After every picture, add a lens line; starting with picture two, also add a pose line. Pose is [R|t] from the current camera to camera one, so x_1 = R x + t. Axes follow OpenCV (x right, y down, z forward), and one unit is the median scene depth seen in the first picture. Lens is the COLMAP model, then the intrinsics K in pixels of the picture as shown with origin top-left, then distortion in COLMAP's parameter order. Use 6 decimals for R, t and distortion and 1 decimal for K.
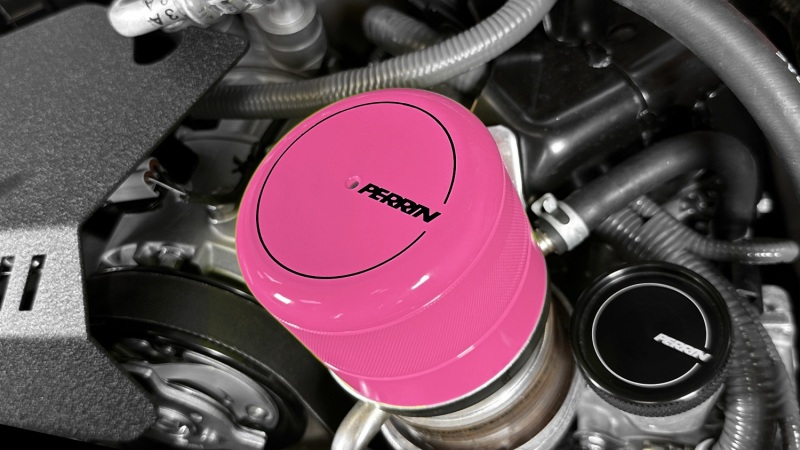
lens RADIAL K [[779.9, 0, 417.8], [0, 779.9, 200.9], [0, 0, 1]] dist [0.120860, -0.360231]
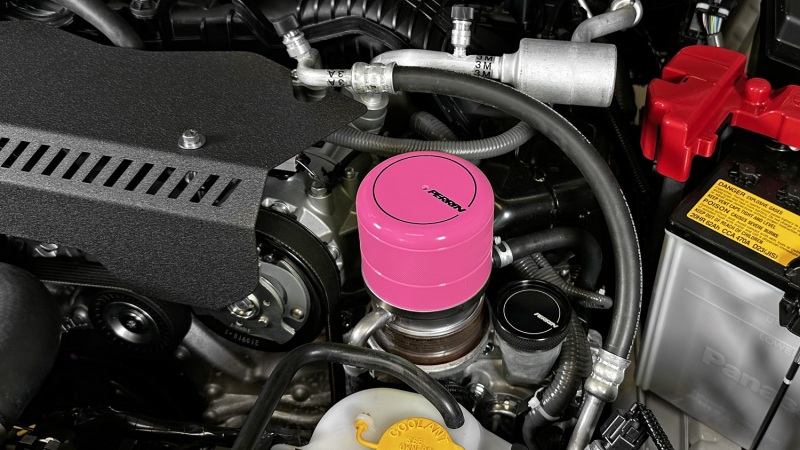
lens RADIAL K [[869.7, 0, 473.5], [0, 869.7, 193.1], [0, 0, 1]] dist [0.149259, -0.400641]
pose [[0.934006, 0.303001, 0.189267, -0.308541], [-0.263659, 0.942115, -0.207131, 0.339918], [-0.241072, 0.143560, 0.959831, -0.984549]]
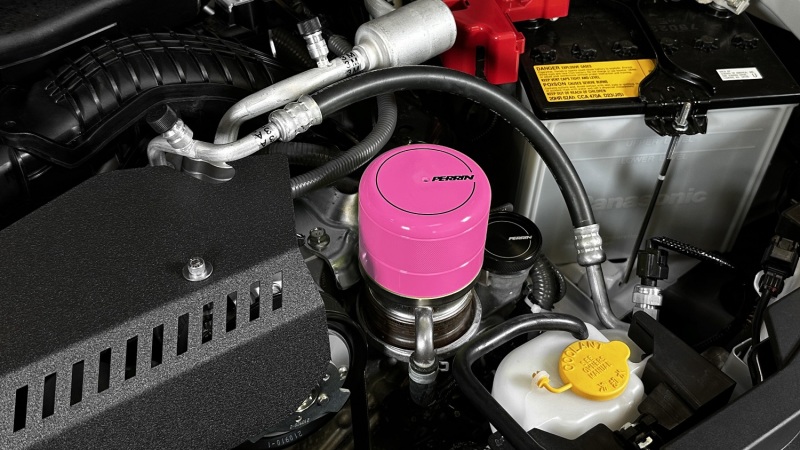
lens RADIAL K [[931.1, 0, 401.9], [0, 931.1, 194.5], [0, 0, 1]] dist [0.185755, -0.515654]
pose [[0.670479, -0.177845, 0.720298, -1.554103], [0.387969, 0.911574, -0.136064, 0.265475], [-0.632406, 0.370681, 0.680190, -0.555568]]
